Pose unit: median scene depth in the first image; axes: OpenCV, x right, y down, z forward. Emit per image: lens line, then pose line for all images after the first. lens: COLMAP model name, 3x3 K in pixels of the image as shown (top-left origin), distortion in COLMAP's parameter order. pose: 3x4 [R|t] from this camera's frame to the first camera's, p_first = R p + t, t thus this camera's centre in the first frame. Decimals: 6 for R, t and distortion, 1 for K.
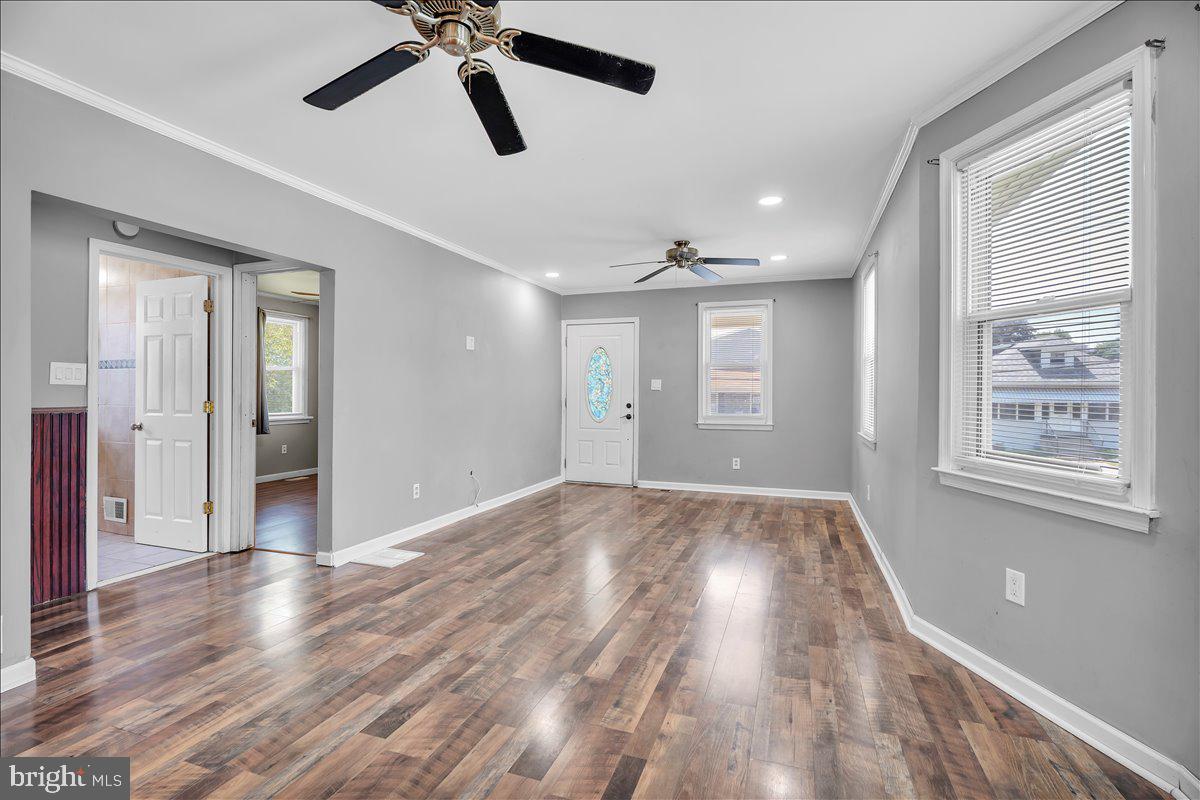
lens RADIAL K [[554.1, 0, 596.5], [0, 554.1, 389.5], [0, 0, 1]] dist [-0.008564, -0.000141]
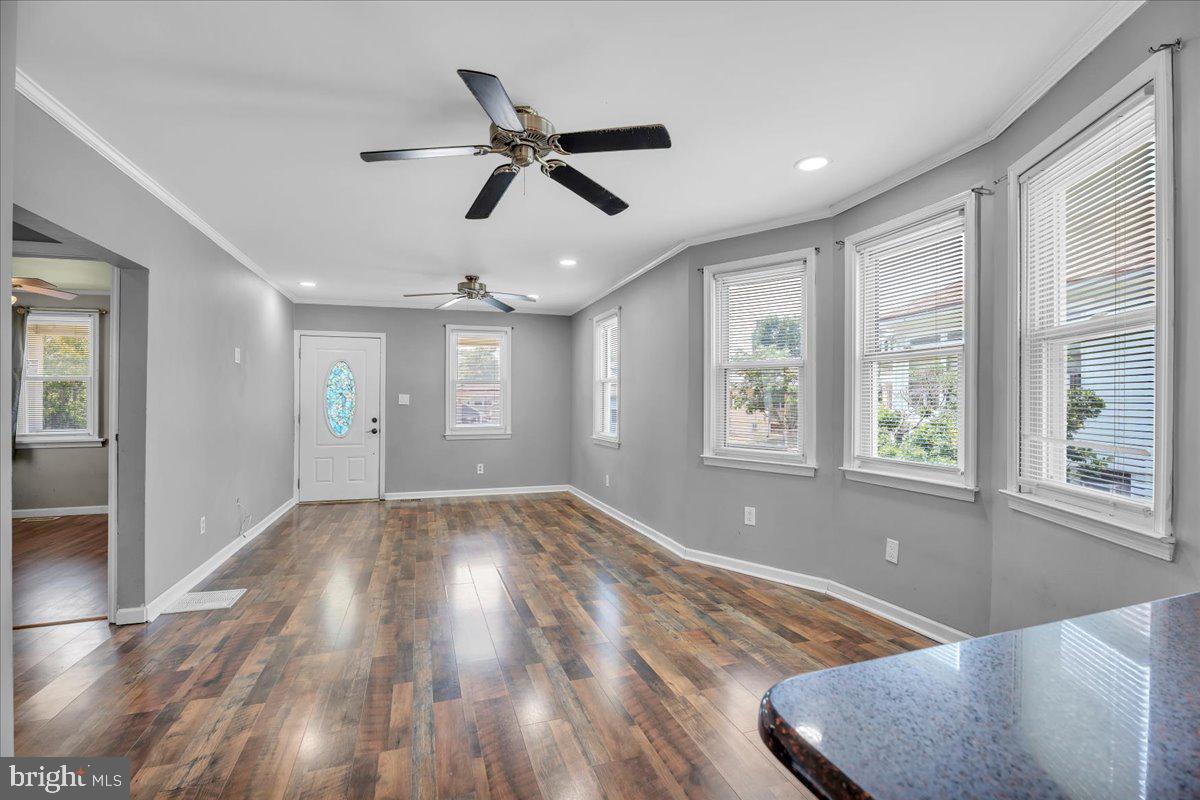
lens RADIAL K [[556.6, 0, 595.8], [0, 556.6, 395.8], [0, 0, 1]] dist [-0.002064, -0.000091]
pose [[0.789471, 0.003172, 0.613779, -0.268607], [-0.000362, 0.999989, -0.004702, -0.011337], [-0.613788, 0.003489, 0.789464, -0.051256]]
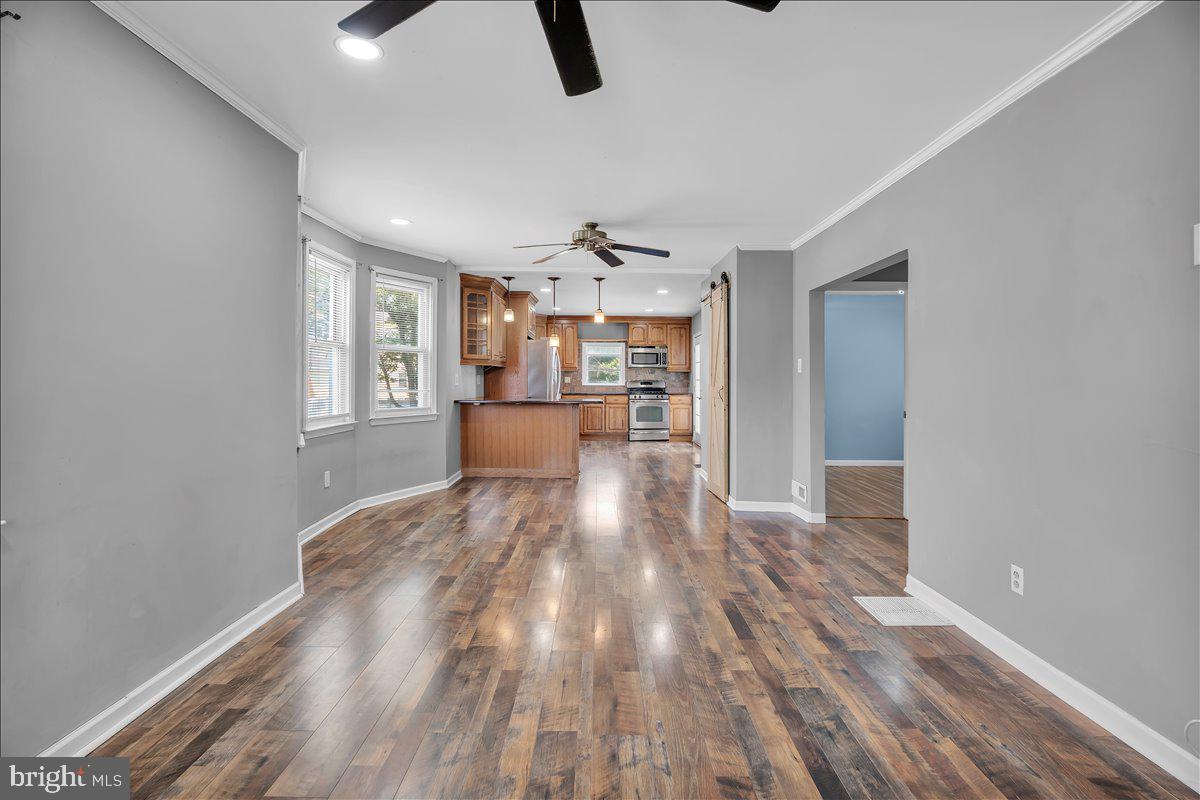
lens RADIAL K [[556.6, 0, 595.8], [0, 556.6, 395.8], [0, 0, 1]] dist [-0.002064, -0.000091]
pose [[-0.940376, 0.000543, -0.340136, 0.166554], [-0.007611, 0.999715, 0.022638, -0.000596], [0.340051, 0.023878, -0.940104, 0.969773]]
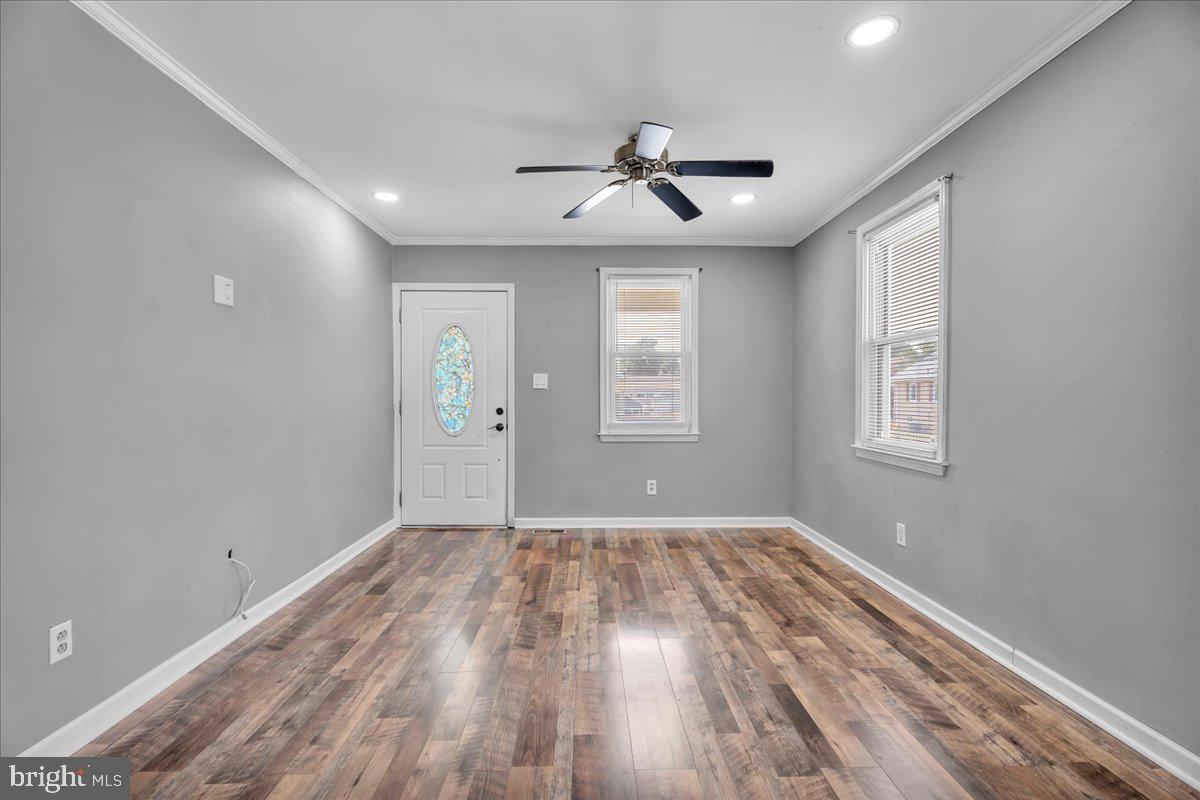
lens RADIAL K [[532.0, 0, 592.9], [0, 532.0, 400.6], [0, 0, 1]] dist [0.000268, -0.000209]
pose [[0.934281, -0.007490, 0.356458, -0.076586], [0.001255, 0.999842, 0.017721, 0.004865], [-0.356535, -0.016109, 0.934143, 0.369613]]
